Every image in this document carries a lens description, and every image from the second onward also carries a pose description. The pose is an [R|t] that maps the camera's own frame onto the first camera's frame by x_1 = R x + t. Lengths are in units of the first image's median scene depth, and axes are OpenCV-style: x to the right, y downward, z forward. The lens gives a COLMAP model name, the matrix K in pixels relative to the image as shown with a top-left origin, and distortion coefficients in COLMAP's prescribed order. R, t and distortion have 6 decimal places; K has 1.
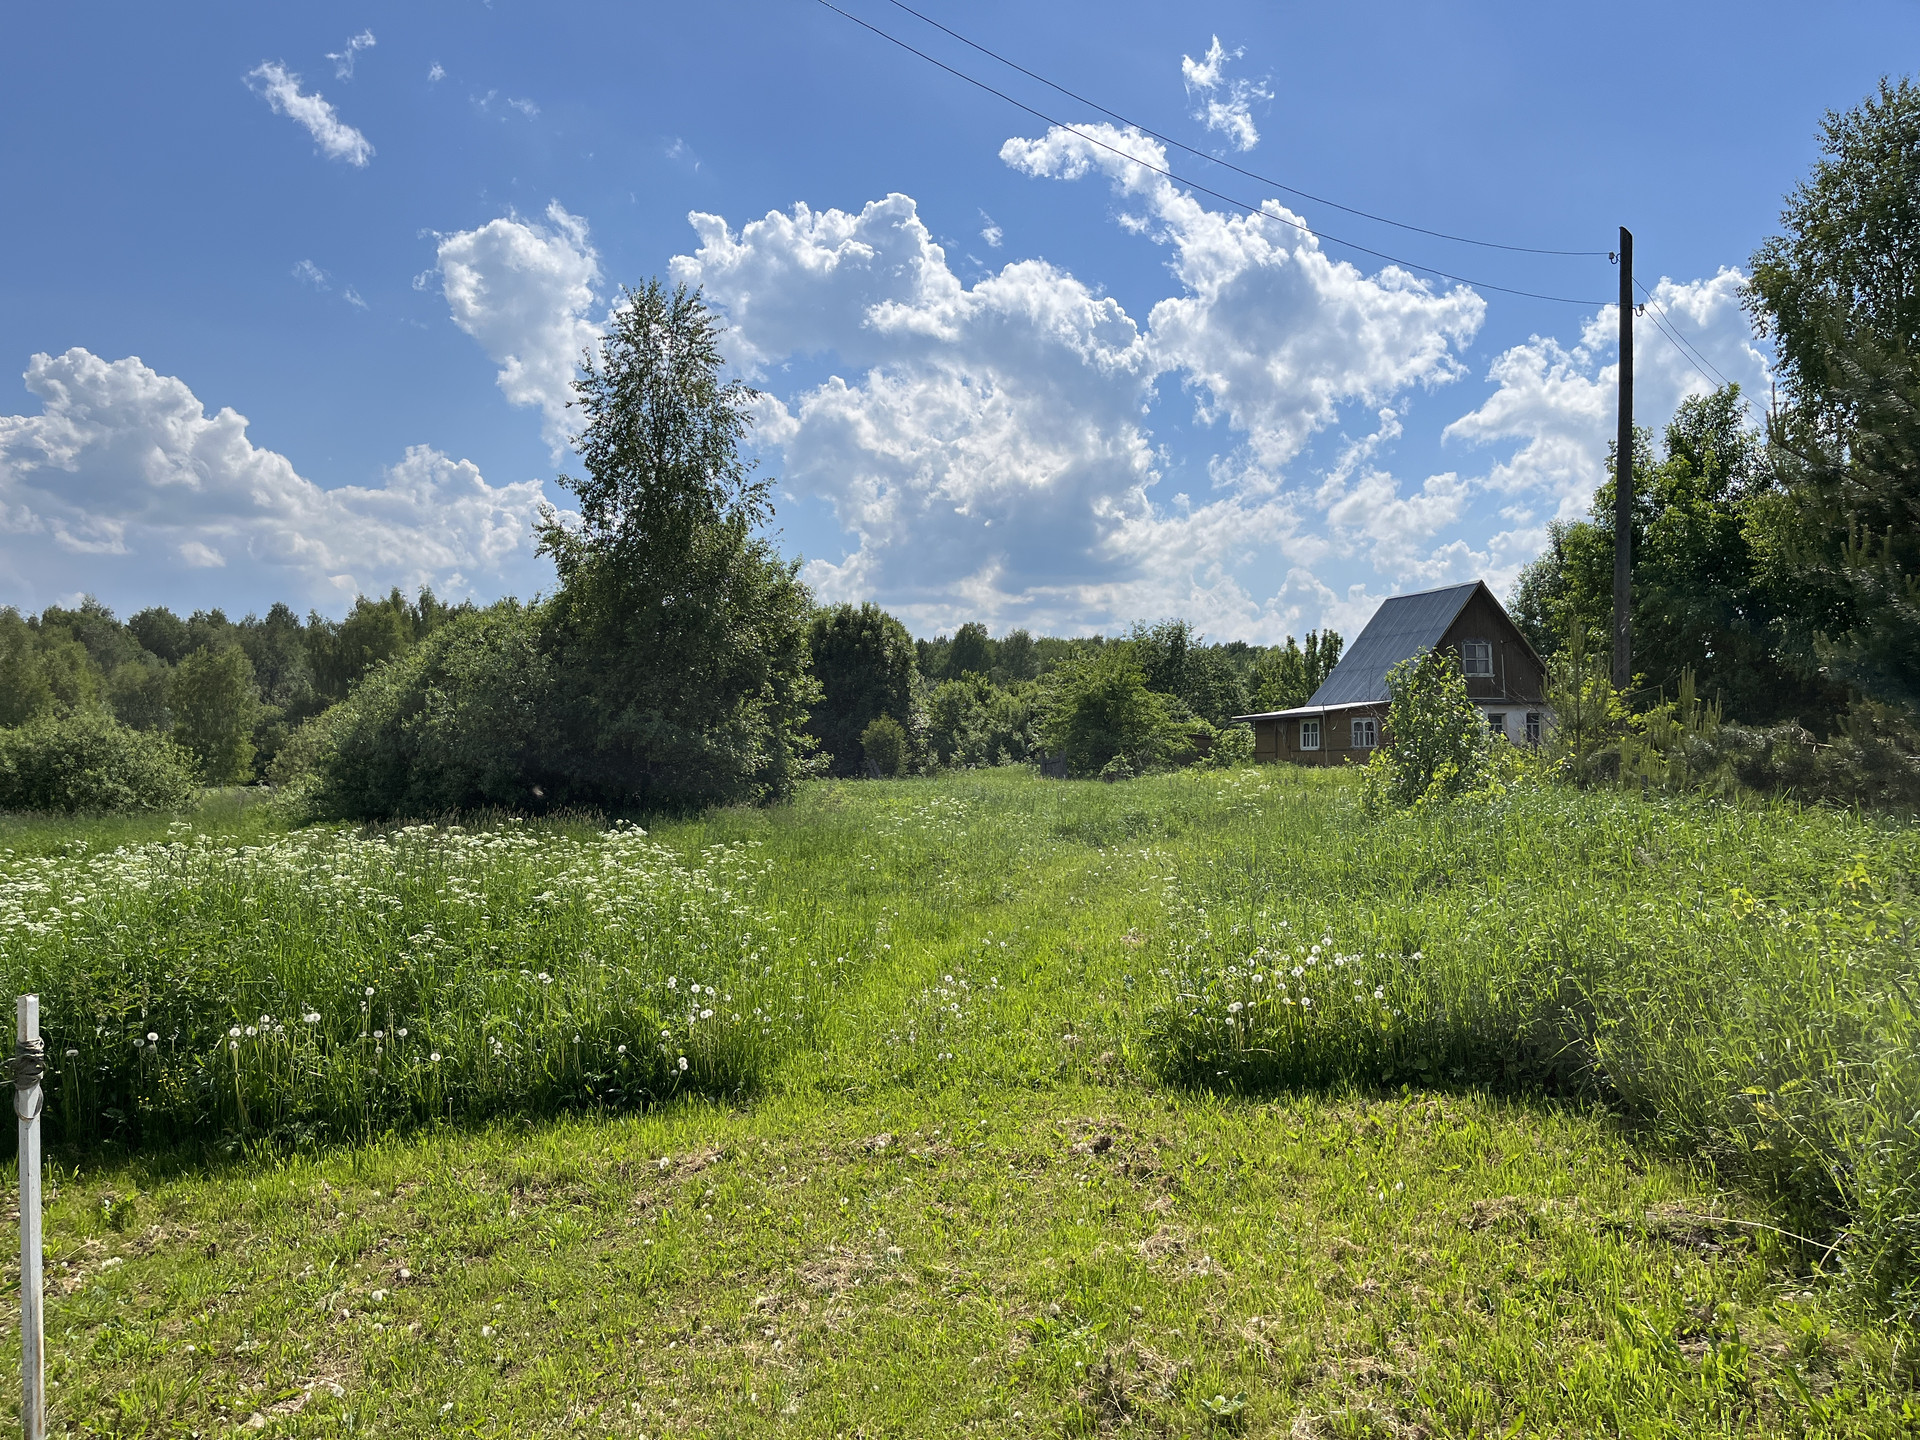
lens RADIAL K [[1451.6, 0, 953.5], [0, 1451.6, 716.4], [0, 0, 1]] dist [0.067093, -0.090710]
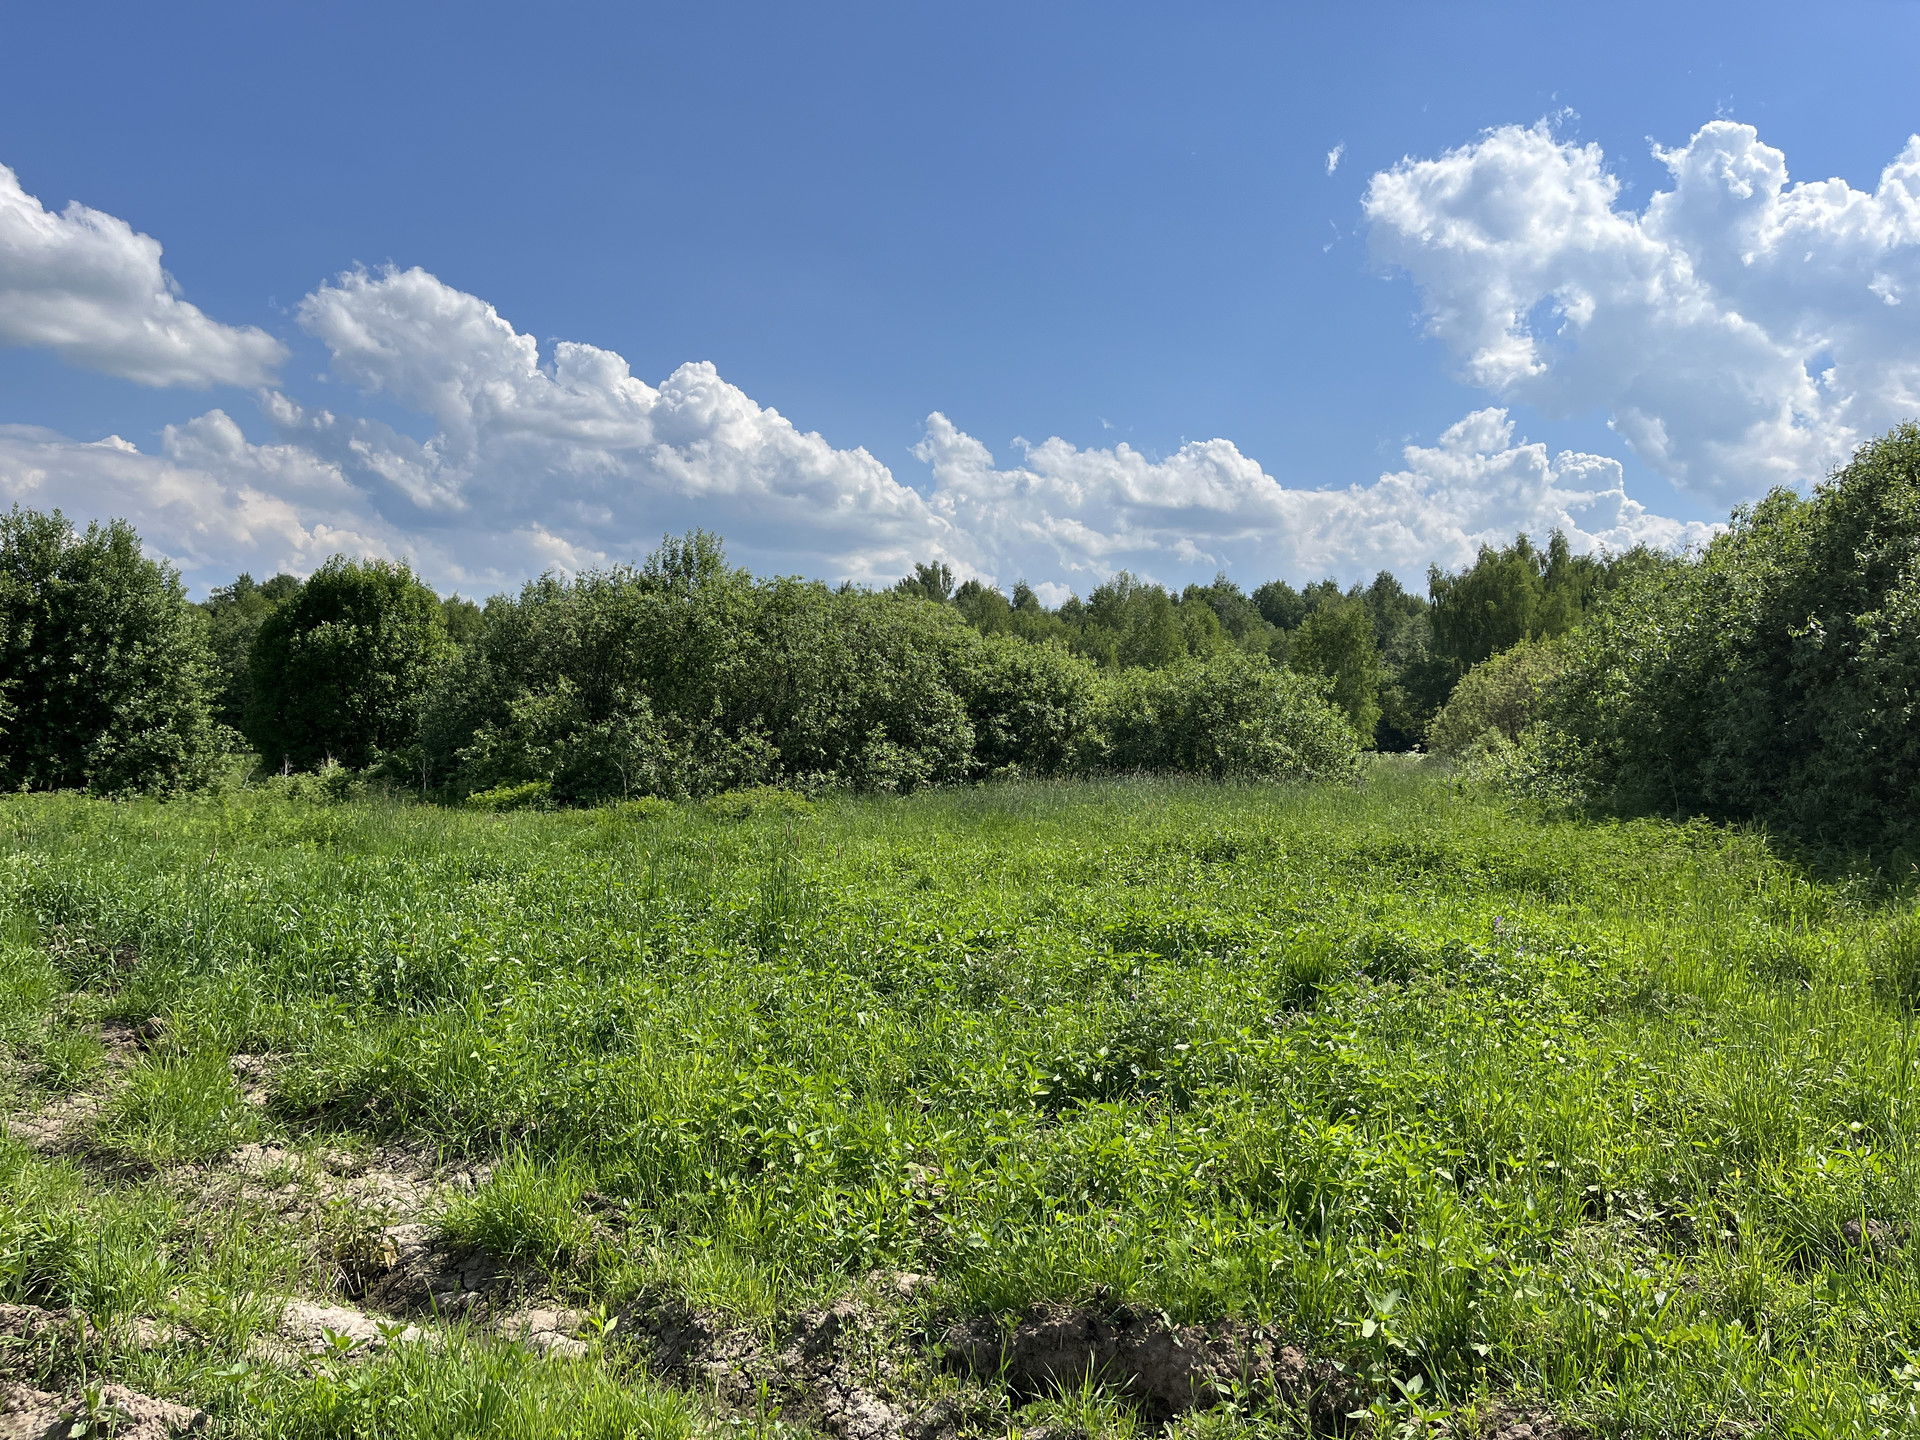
lens RADIAL K [[1451.6, 0, 977.2], [0, 1451.6, 710.8], [0, 0, 1]] dist [0.067093, -0.090710]
pose [[0.768436, 0.008424, -0.639871, -0.070569], [0.001342, 0.999890, 0.014776, 0.006472], [0.639925, -0.012213, 0.768340, 0.111739]]
